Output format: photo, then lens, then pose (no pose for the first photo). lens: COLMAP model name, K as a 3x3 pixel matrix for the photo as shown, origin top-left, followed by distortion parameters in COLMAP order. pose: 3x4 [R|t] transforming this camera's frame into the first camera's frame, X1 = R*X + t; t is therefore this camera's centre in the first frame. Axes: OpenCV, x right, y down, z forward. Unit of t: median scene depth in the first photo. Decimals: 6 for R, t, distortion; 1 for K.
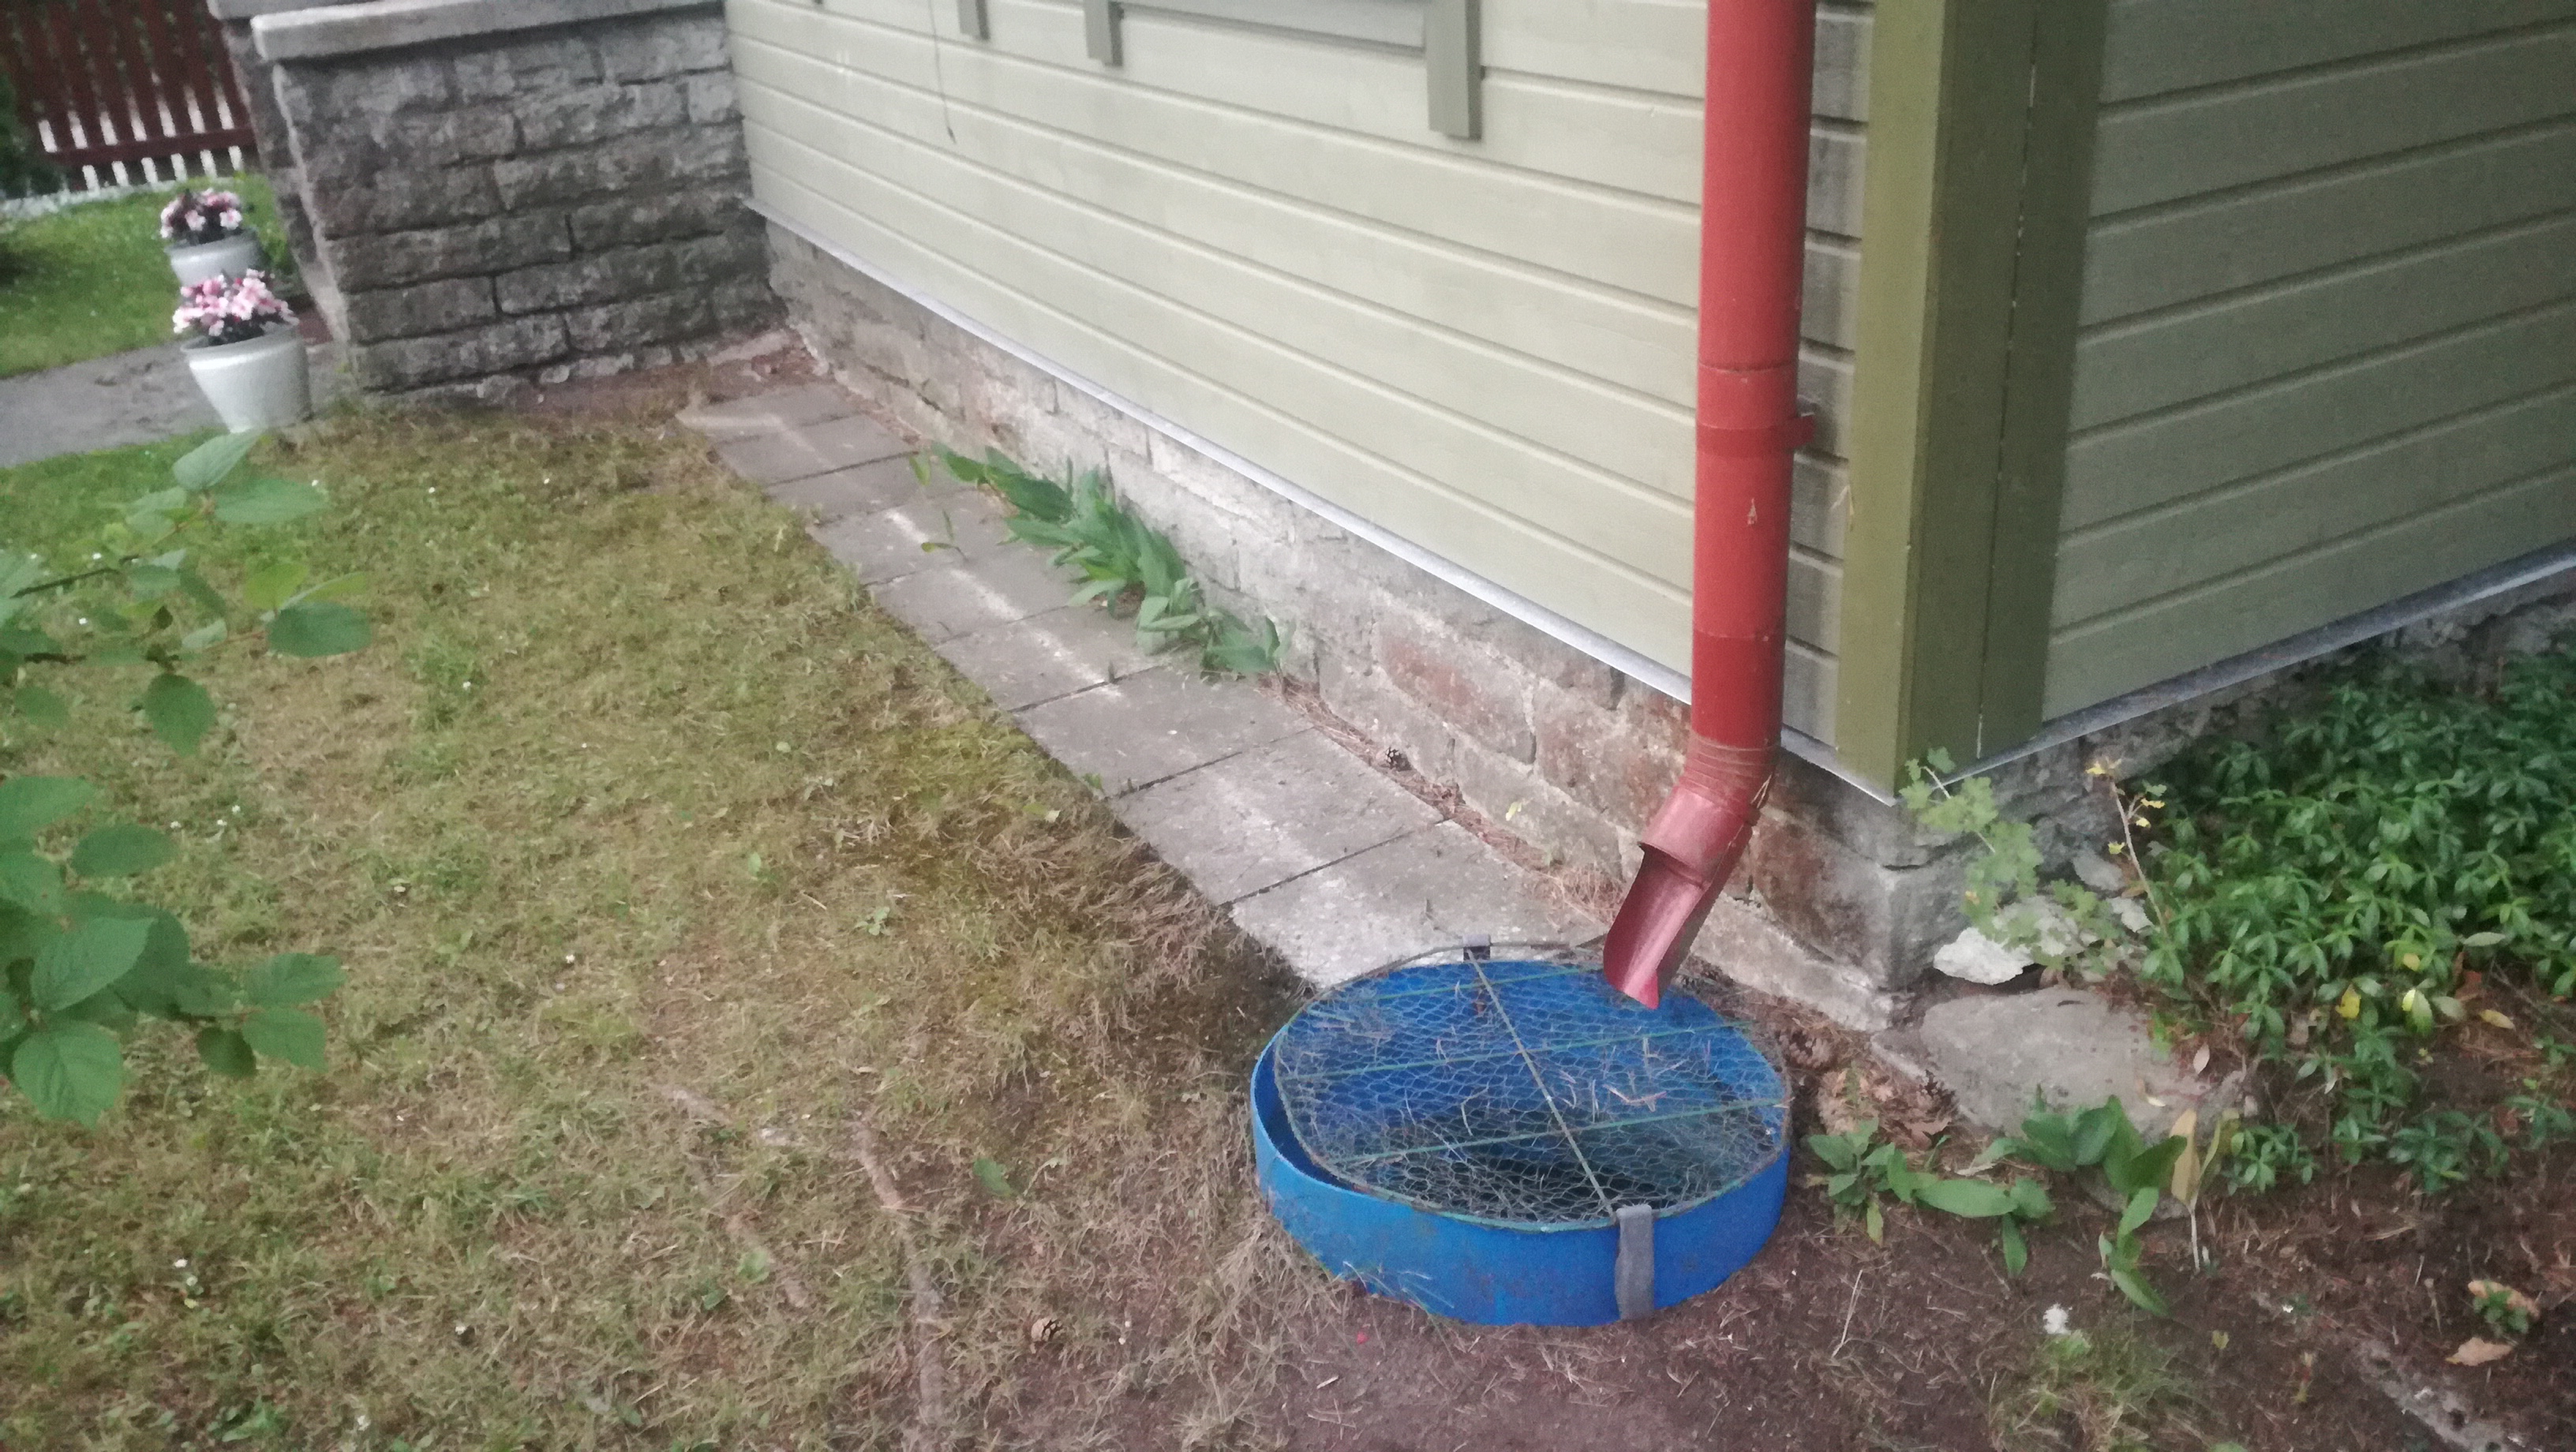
lens RADIAL K [[2126.7, 0, 1236.3], [0, 2126.7, 722.5], [0, 0, 1]] dist [0.112496, -0.221578]
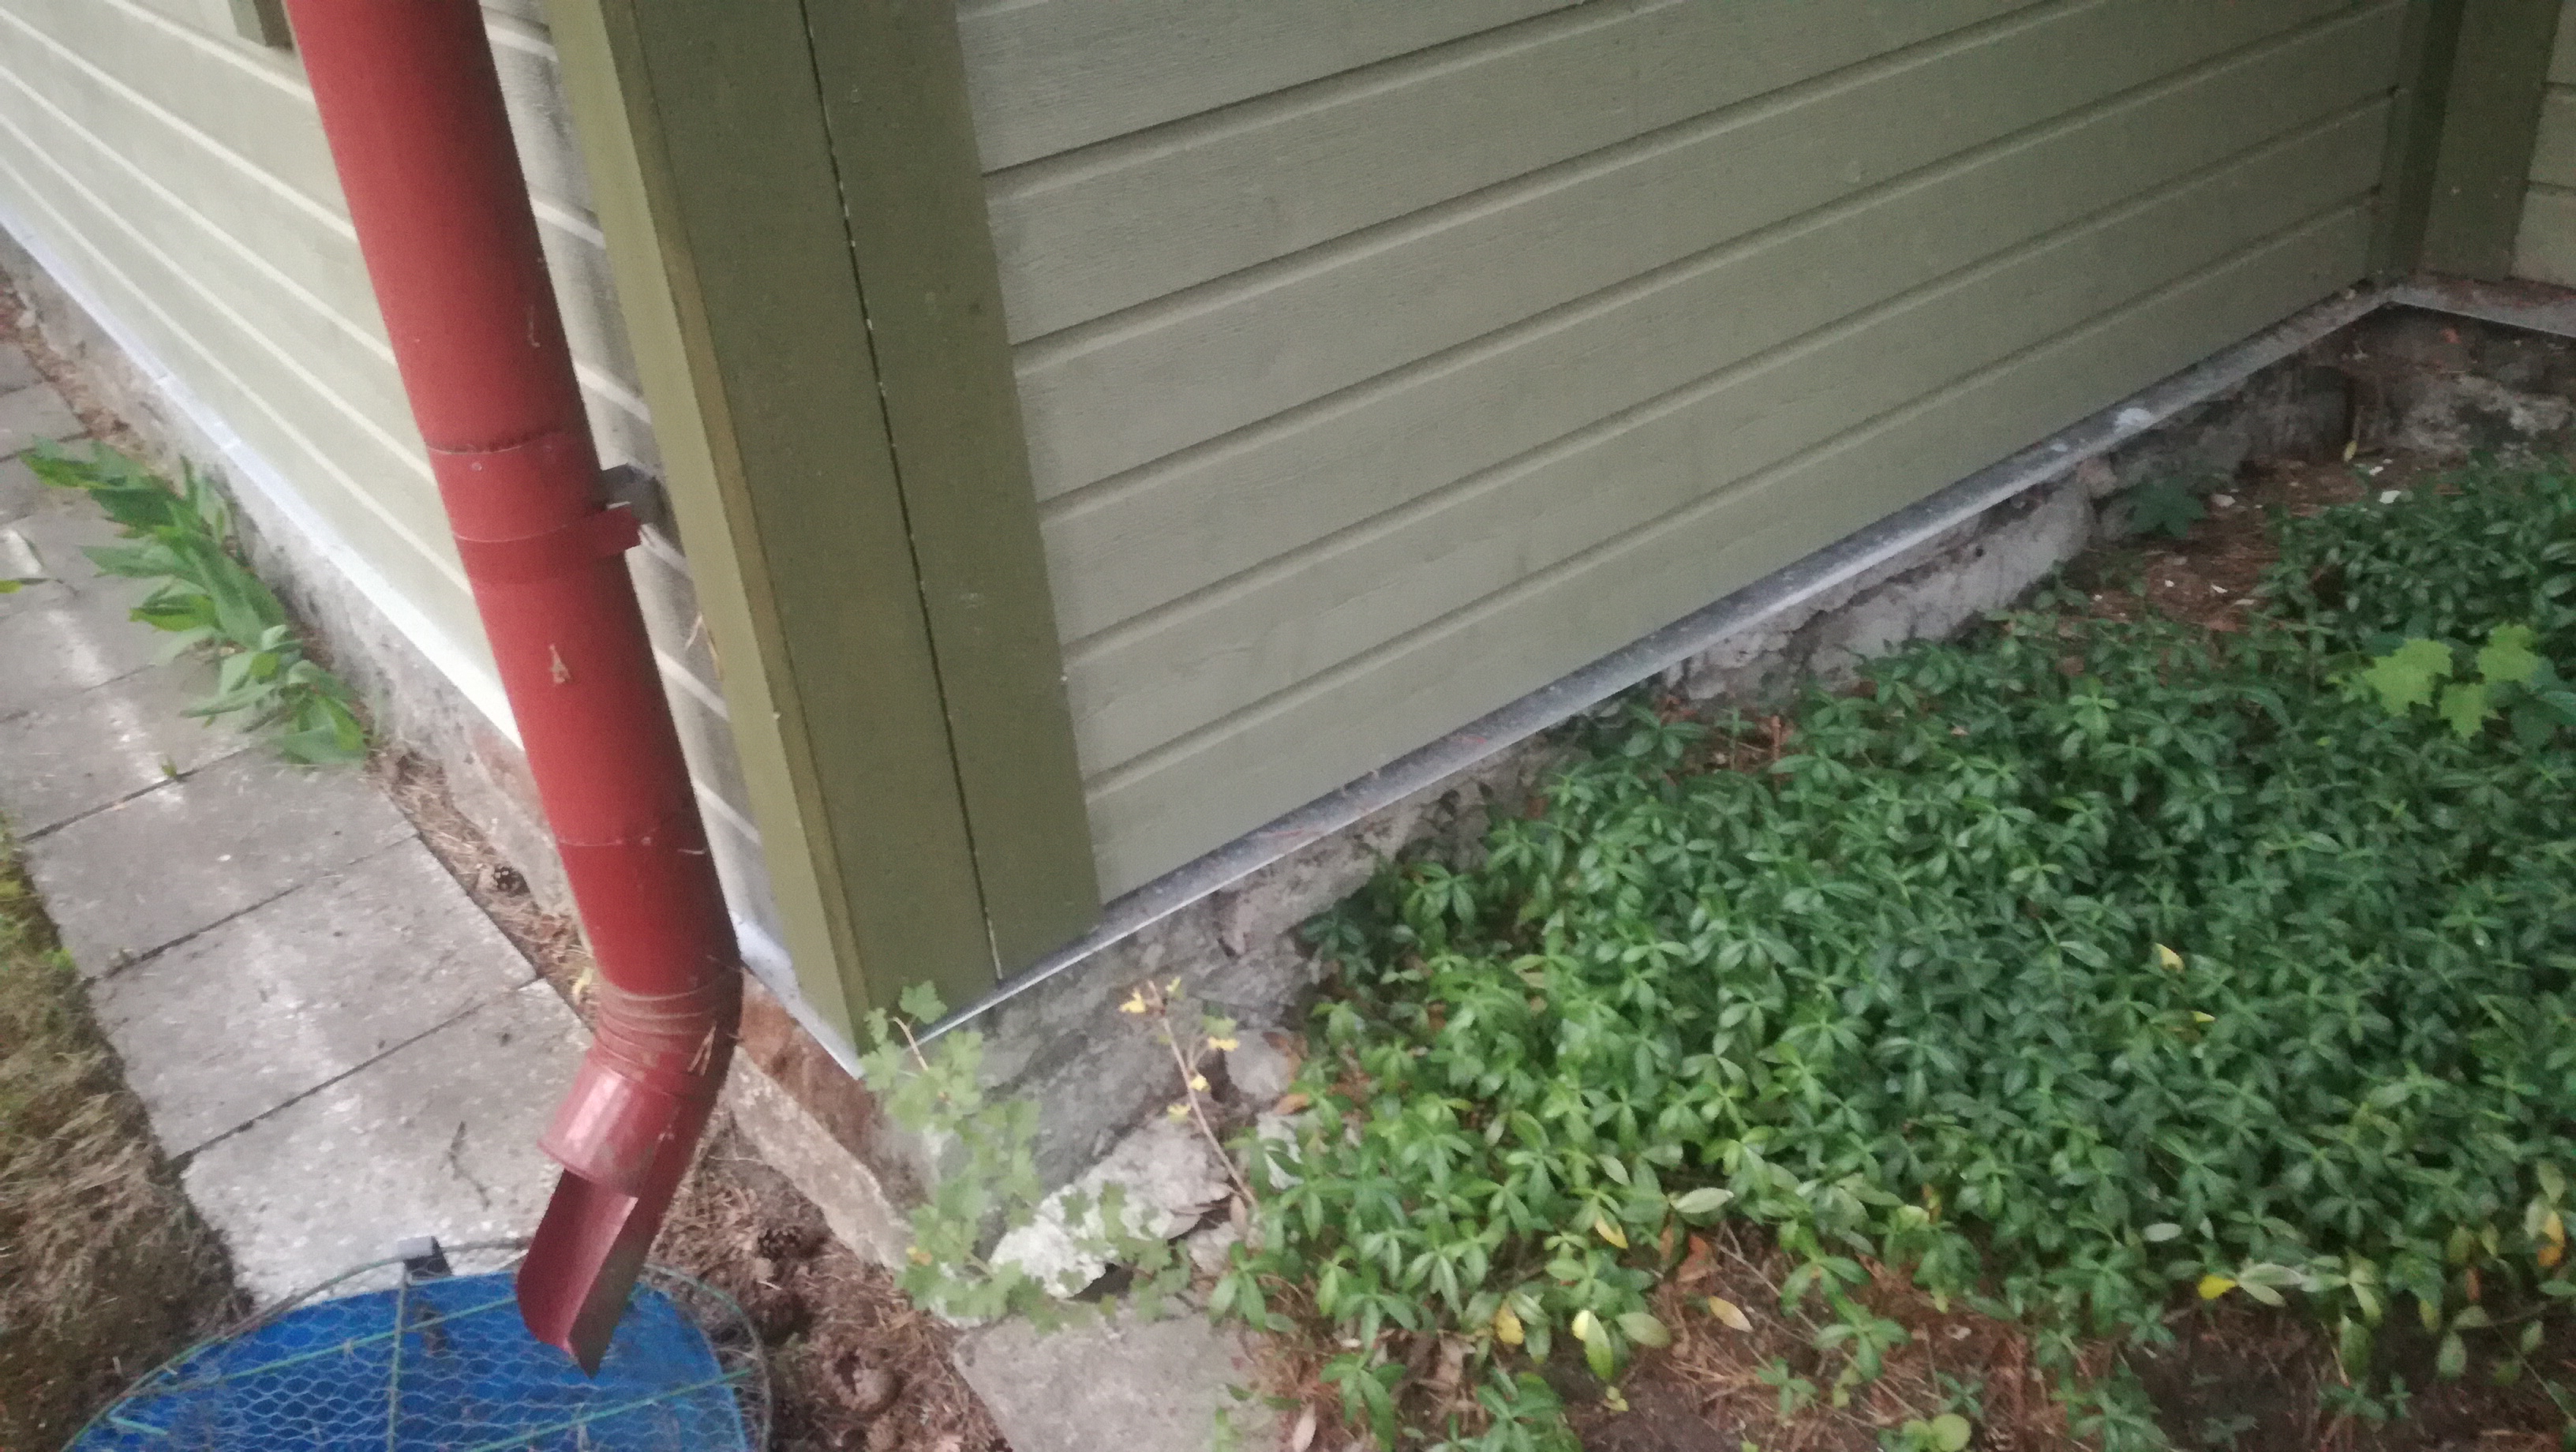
lens RADIAL K [[2126.7, 0, 1236.3], [0, 2126.7, 722.5], [0, 0, 1]] dist [0.112496, -0.221578]
pose [[0.987455, -0.097730, 0.124026, 0.321091], [0.087443, 0.992463, 0.085849, -0.106352], [-0.131481, -0.073926, 0.988558, 0.316306]]
